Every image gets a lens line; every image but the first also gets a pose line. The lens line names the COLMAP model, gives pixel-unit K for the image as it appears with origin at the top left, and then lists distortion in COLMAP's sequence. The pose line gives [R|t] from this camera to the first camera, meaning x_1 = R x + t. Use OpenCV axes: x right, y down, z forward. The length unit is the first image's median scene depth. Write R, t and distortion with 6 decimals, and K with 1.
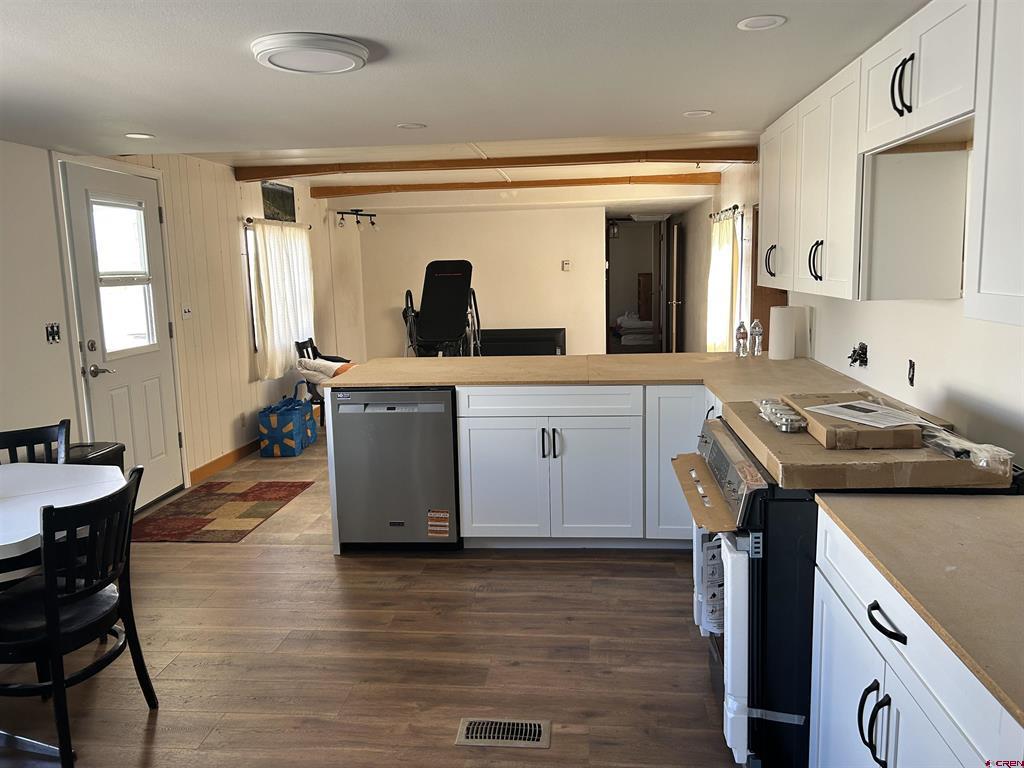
lens RADIAL K [[765.0, 0, 514.9], [0, 765.0, 382.6], [0, 0, 1]] dist [0.025912, -0.028928]
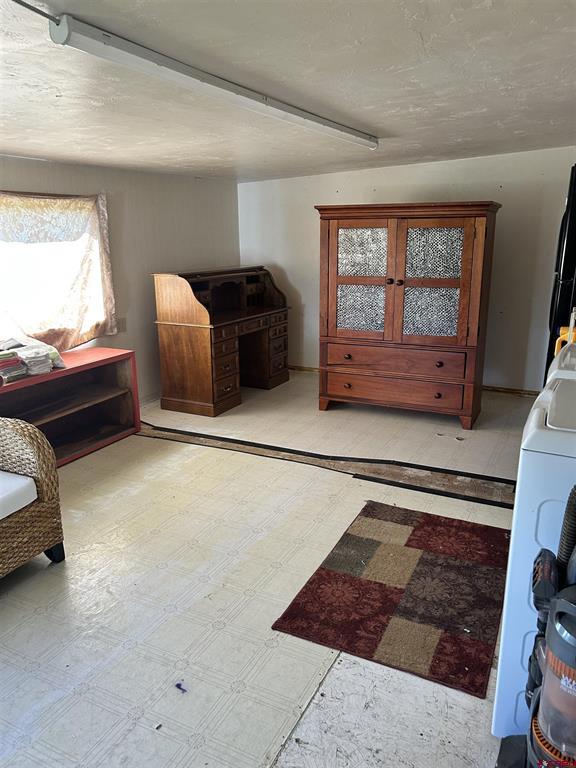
lens RADIAL K [[573.8, 0, 288.1], [0, 573.8, 385.2], [0, 0, 1]] dist [0.025912, -0.028928]
pose [[-0.940391, -0.060928, 0.334593, -0.487525], [0.076472, 0.920748, 0.382591, -0.223247], [-0.331386, 0.385372, -0.861204, 1.563800]]
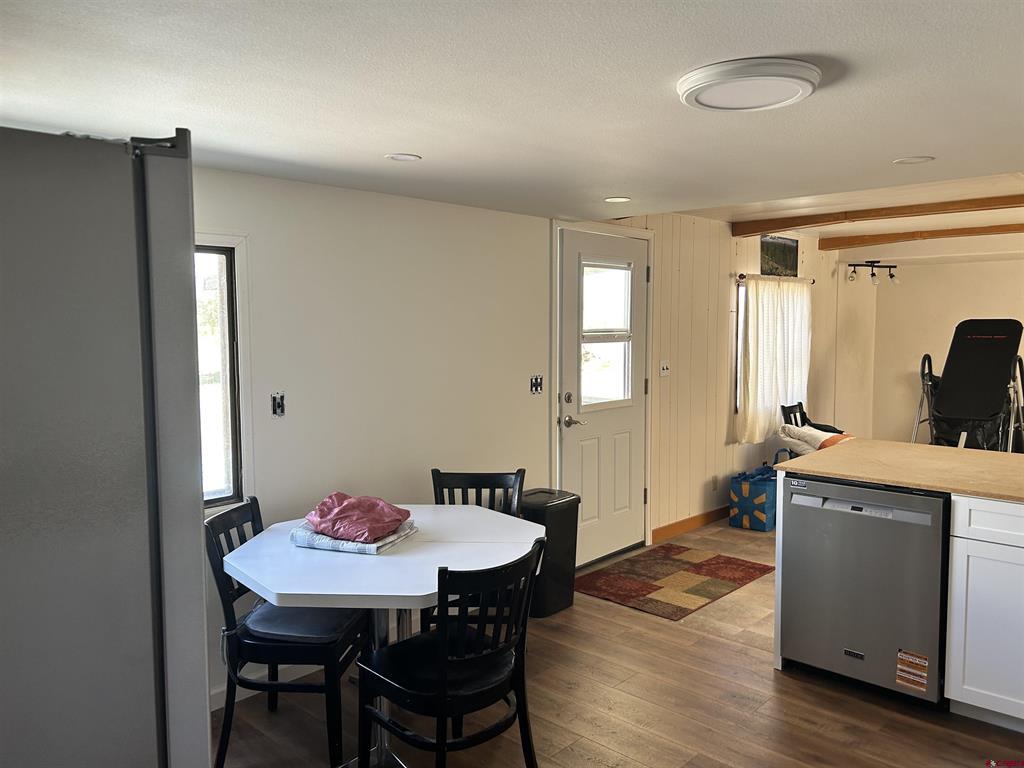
lens RADIAL K [[765.0, 0, 508.8], [0, 765.0, 375.1], [0, 0, 1]] dist [0.025912, -0.028928]
pose [[0.786749, 0.062755, -0.614075, 0.030631], [-0.108807, 0.993341, -0.037890, -0.029323], [0.607608, 0.096626, 0.788338, 0.110538]]
